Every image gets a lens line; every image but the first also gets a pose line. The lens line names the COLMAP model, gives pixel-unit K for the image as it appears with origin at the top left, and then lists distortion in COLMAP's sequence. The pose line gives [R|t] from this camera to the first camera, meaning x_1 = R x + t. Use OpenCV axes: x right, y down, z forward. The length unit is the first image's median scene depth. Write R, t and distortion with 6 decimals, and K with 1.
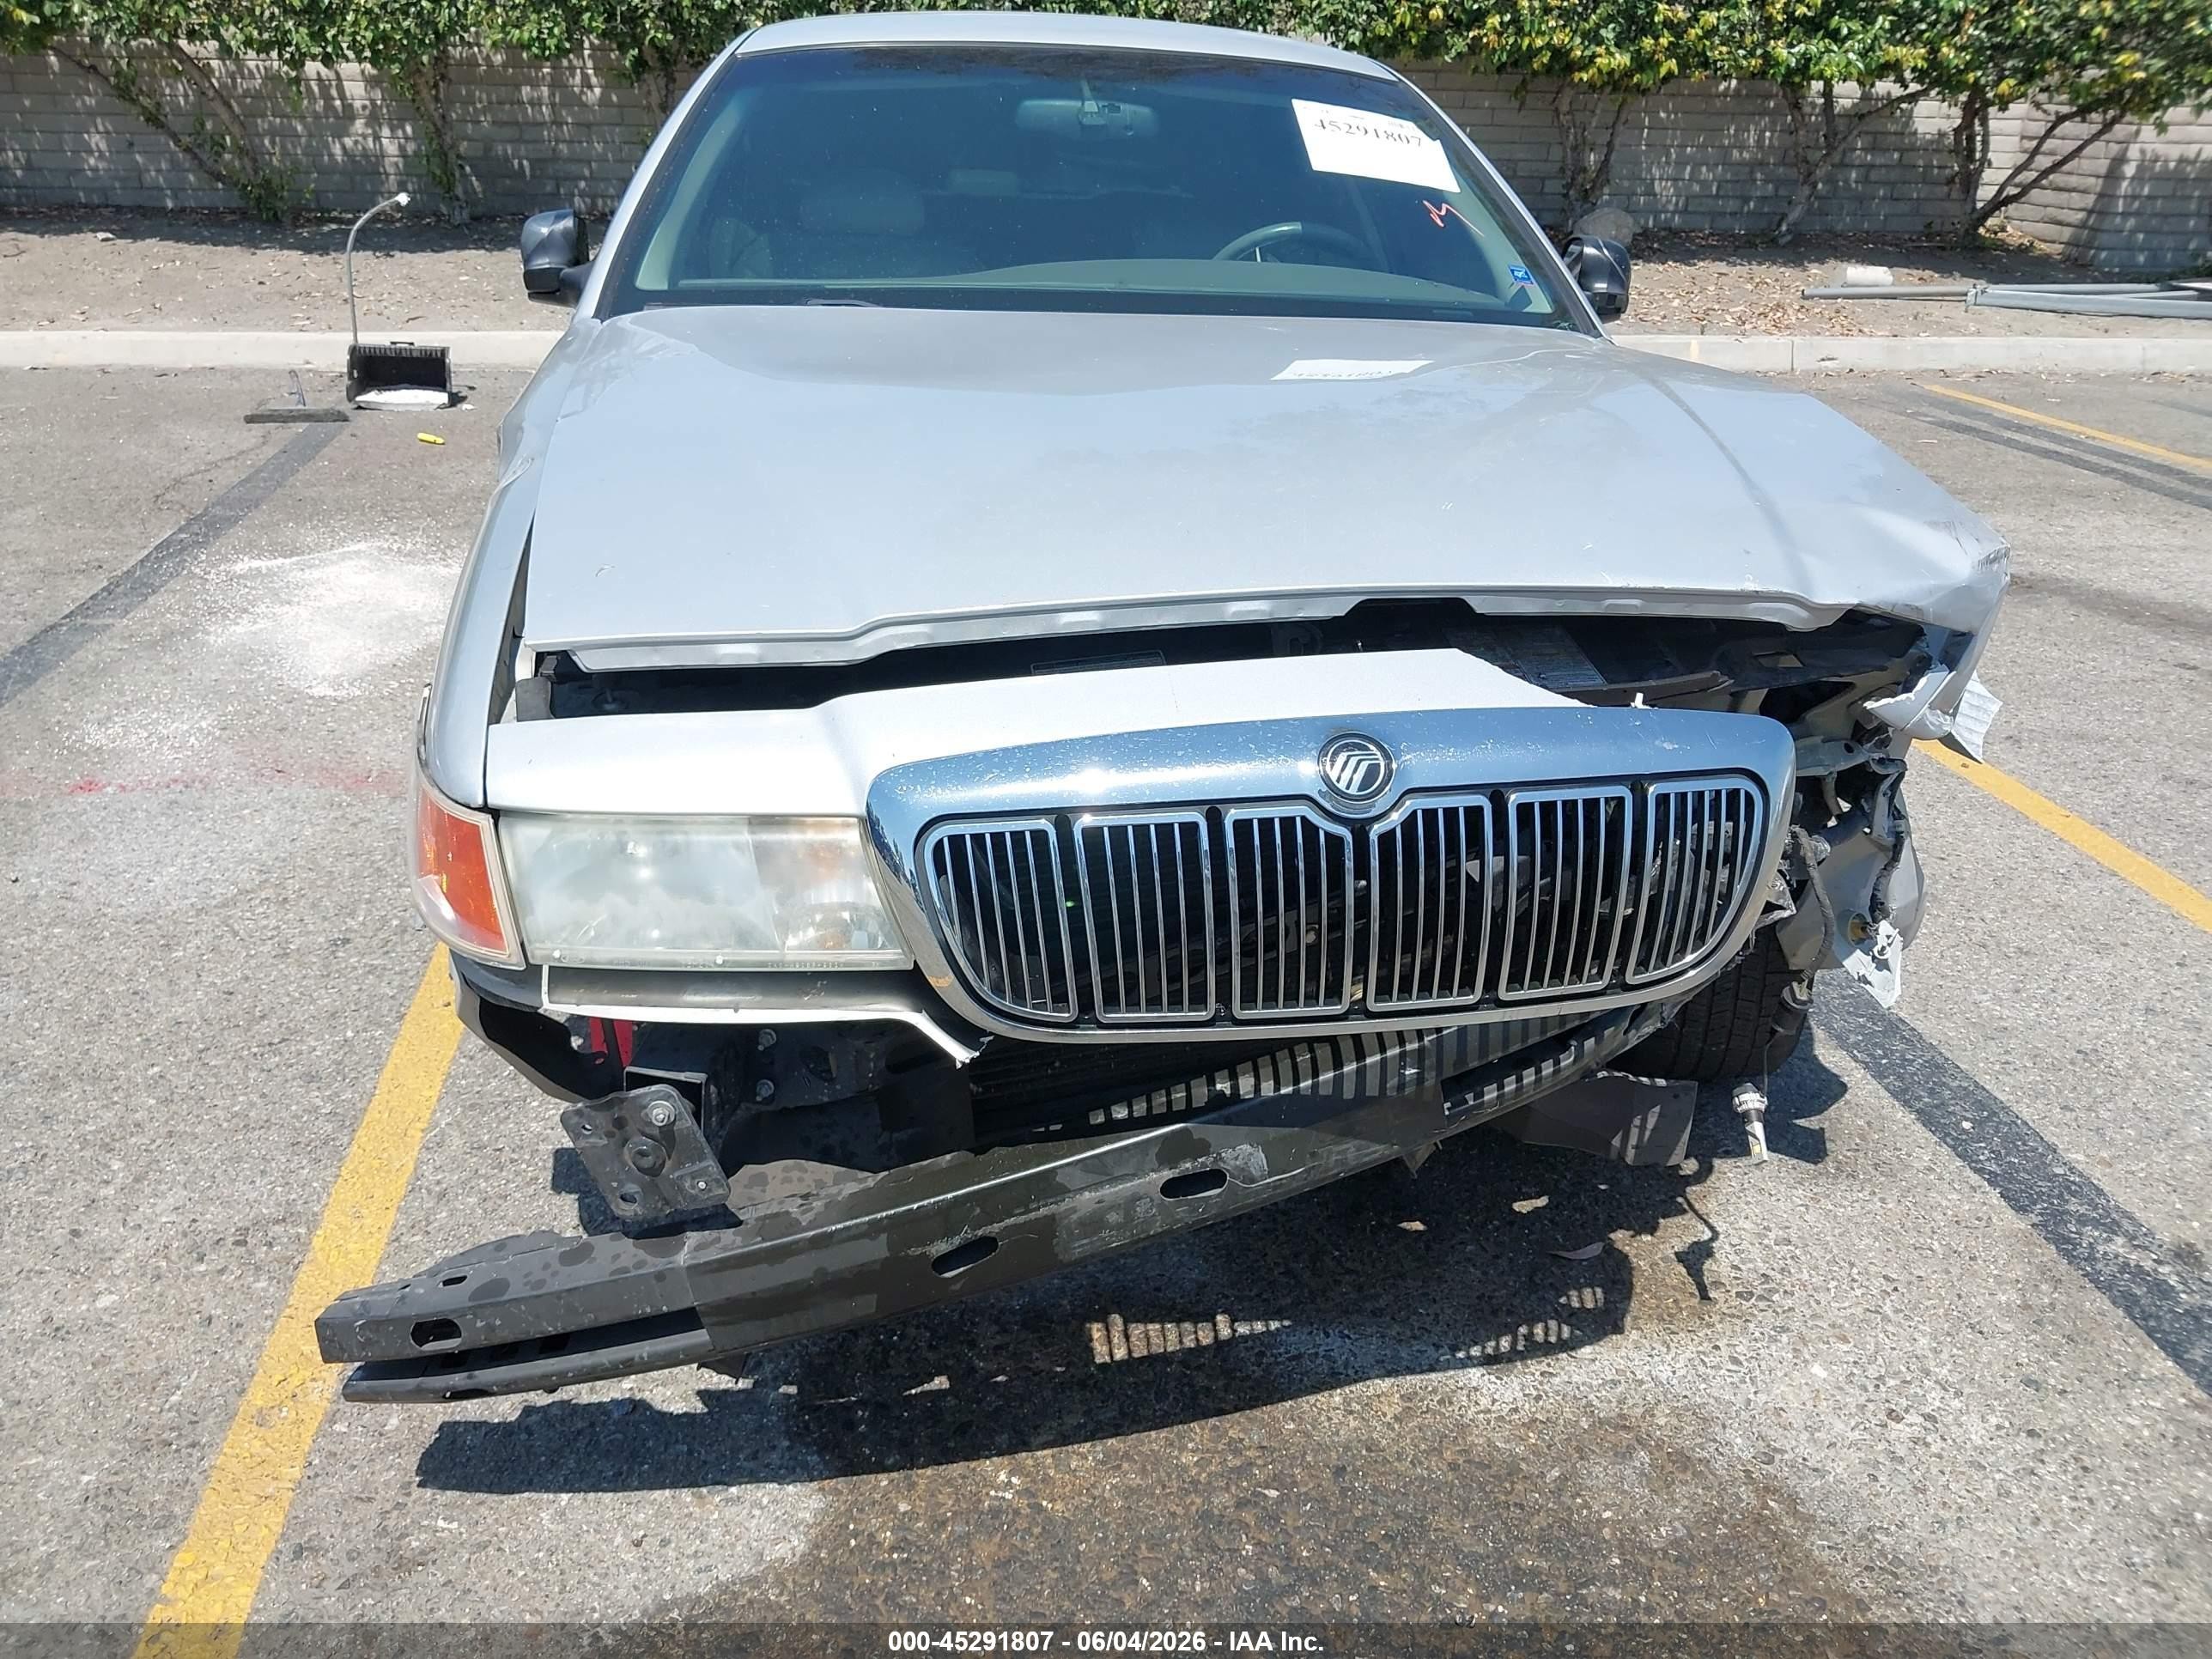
lens RADIAL K [[1740.7, 0, 1093.7], [0, 1740.7, 879.8], [0, 0, 1]] dist [0.001048, -0.007421]
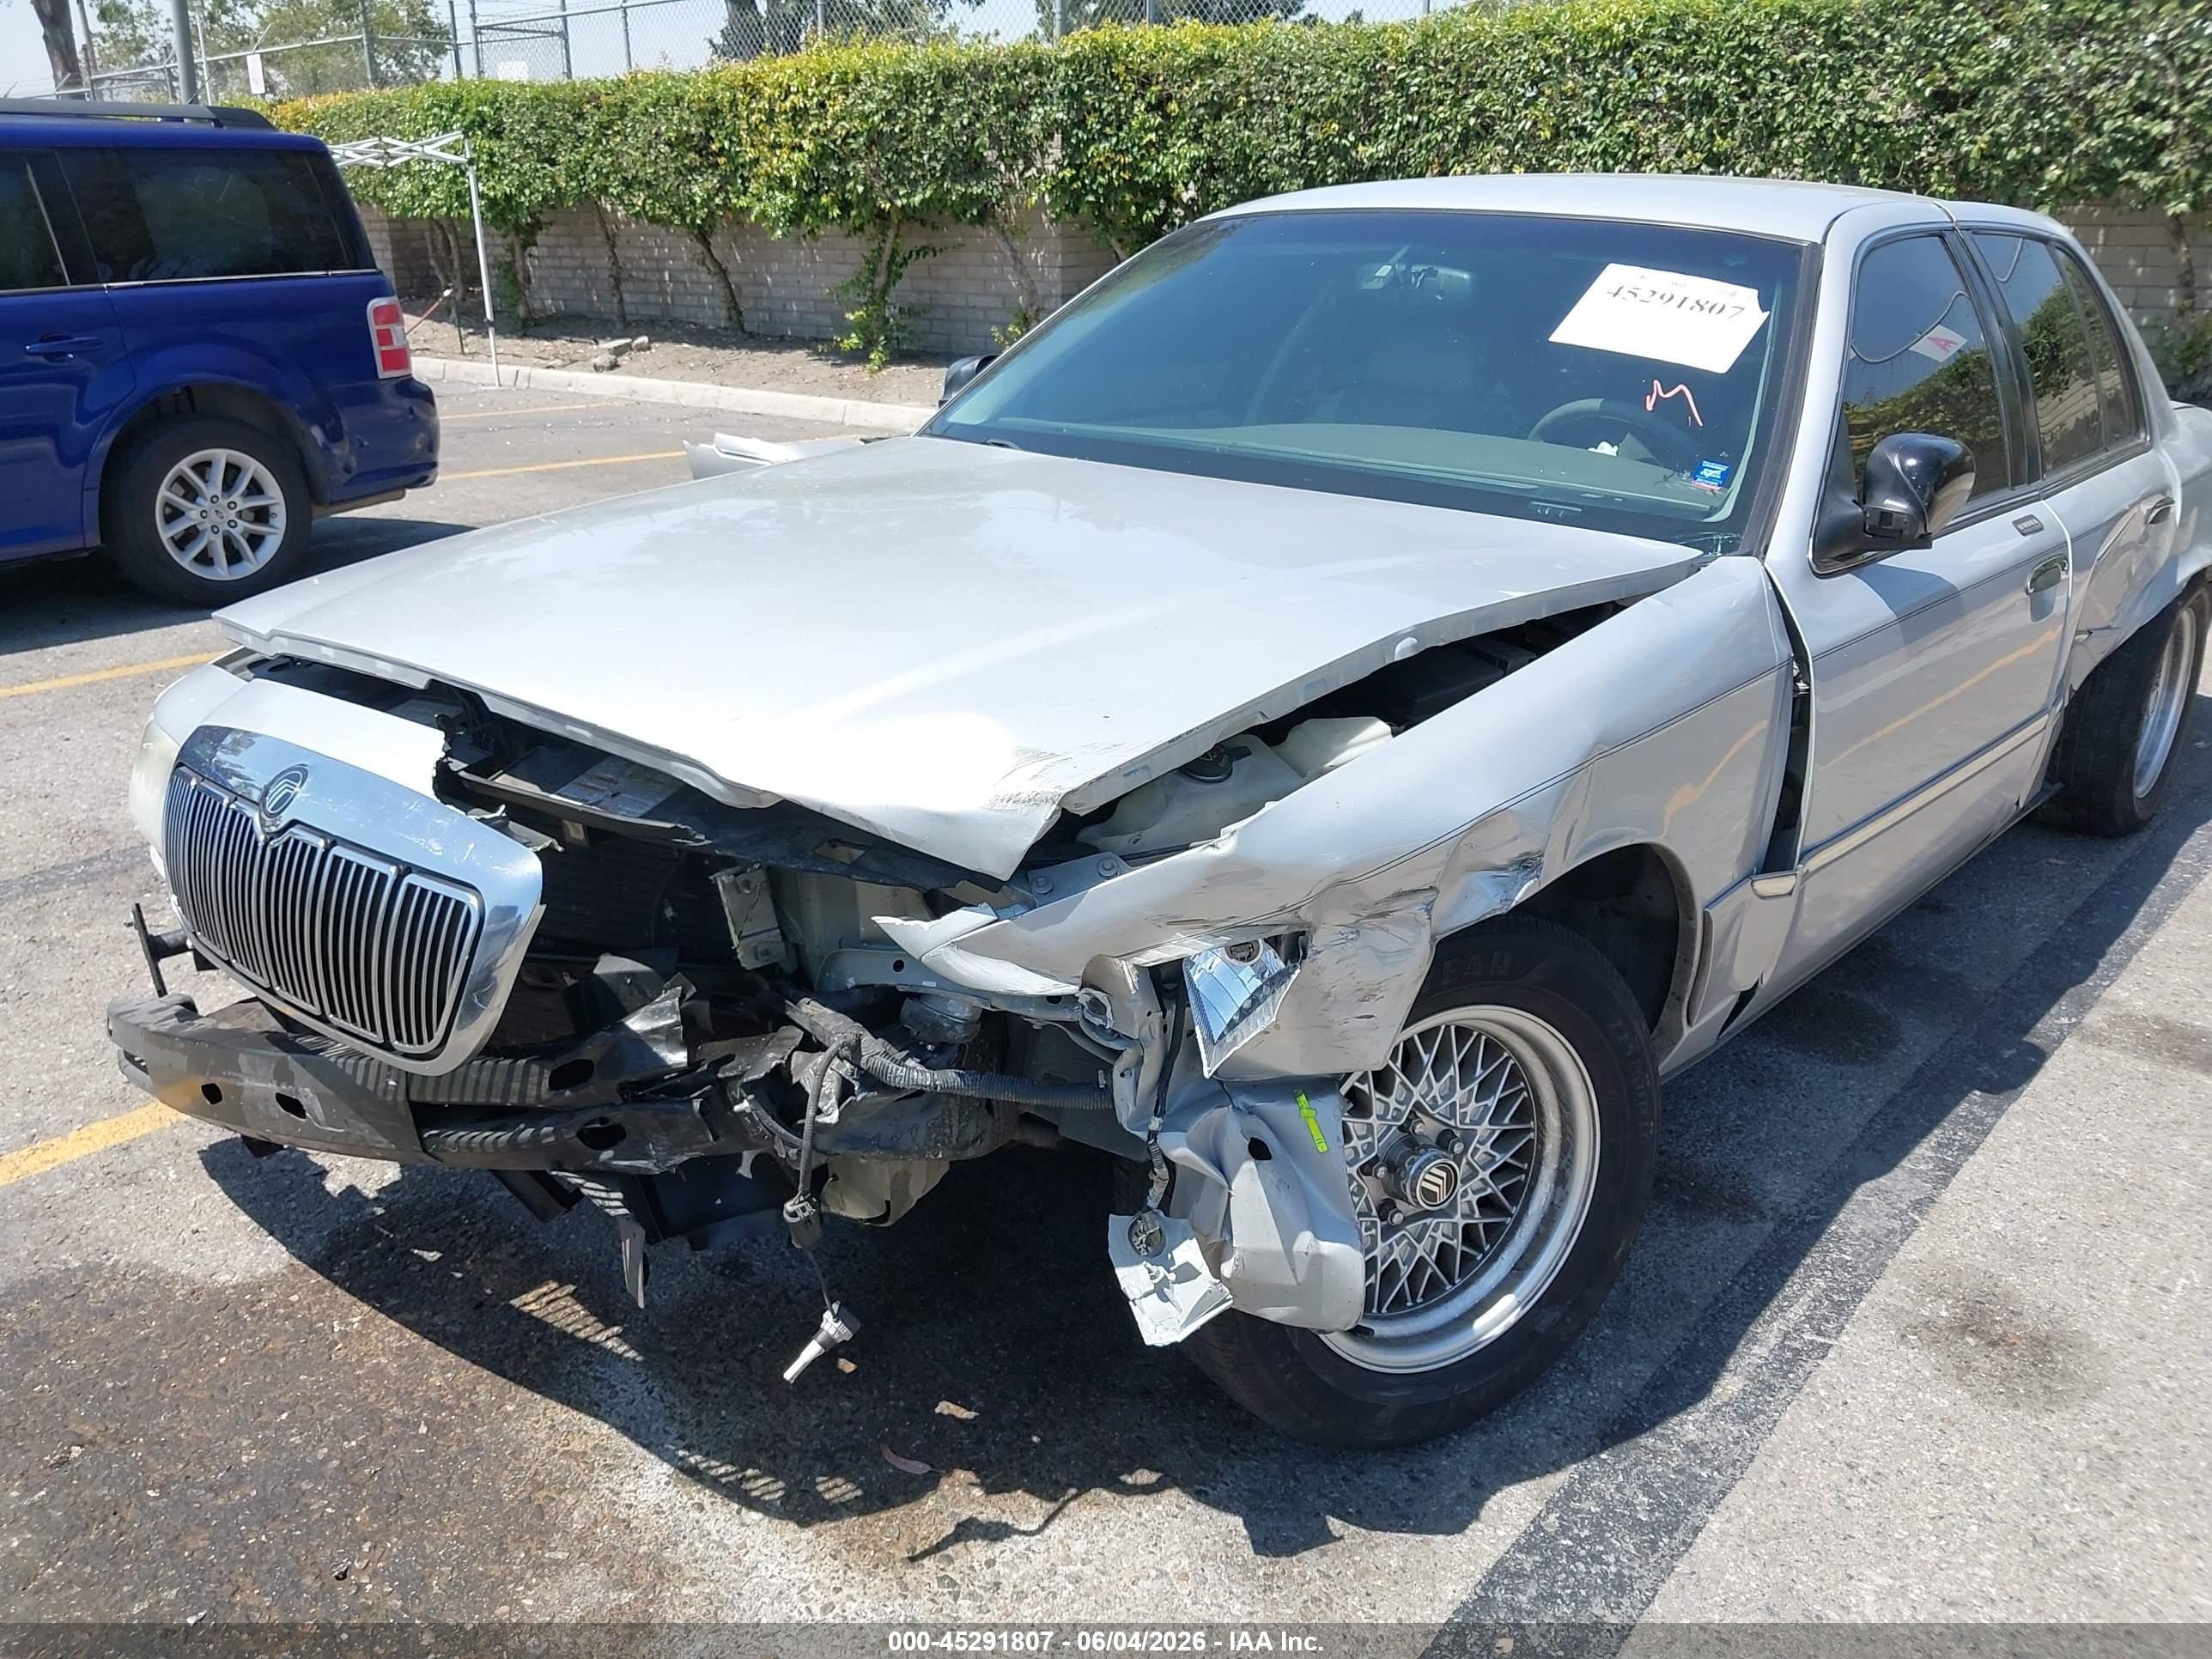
lens RADIAL K [[1740.7, 0, 1018.6], [0, 1740.7, 886.0], [0, 0, 1]] dist [0.001048, -0.007421]
pose [[0.634307, 0.257243, -0.729027, 0.994017], [-0.309742, 0.948581, 0.065217, -0.173016], [0.708318, 0.184443, 0.681371, 0.374480]]
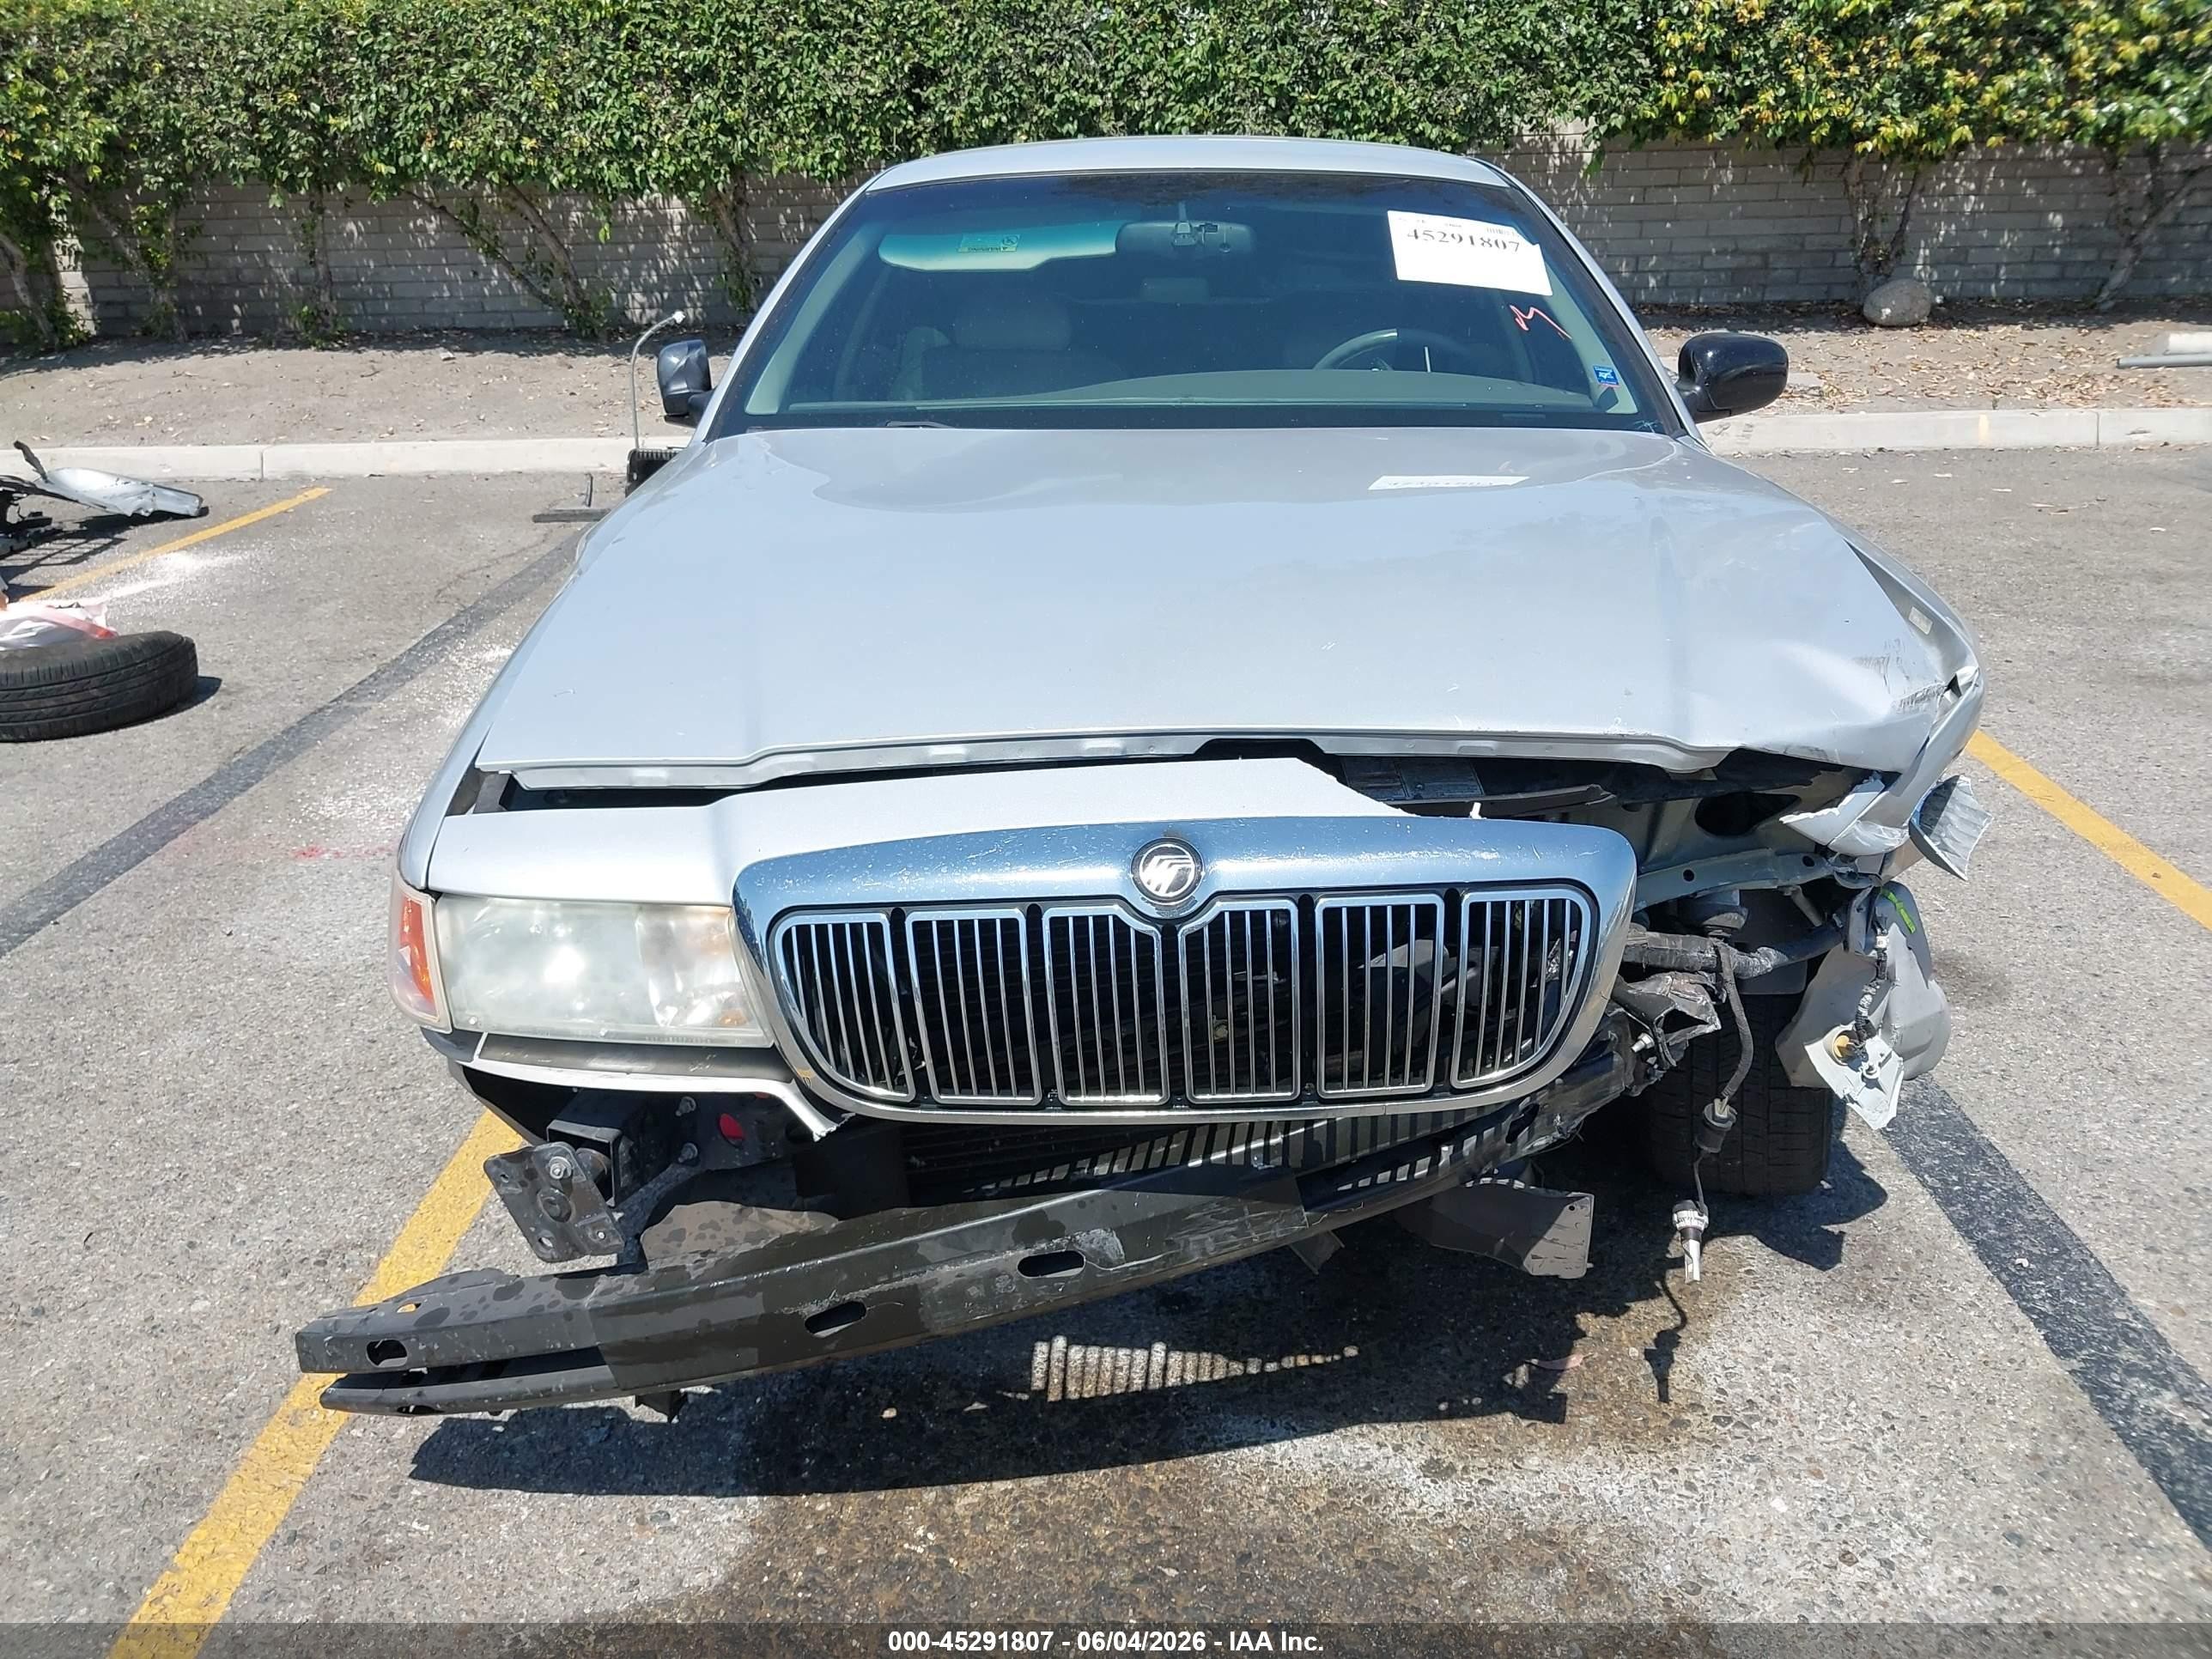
lens RADIAL K [[1740.7, 0, 1076.8], [0, 1740.7, 882.7], [0, 0, 1]] dist [0.001048, -0.007421]
pose [[0.982773, 0.026176, -0.182951, 0.202082], [-0.034040, 0.998621, -0.039976, -0.010071], [0.181652, 0.045515, 0.982309, -0.033580]]
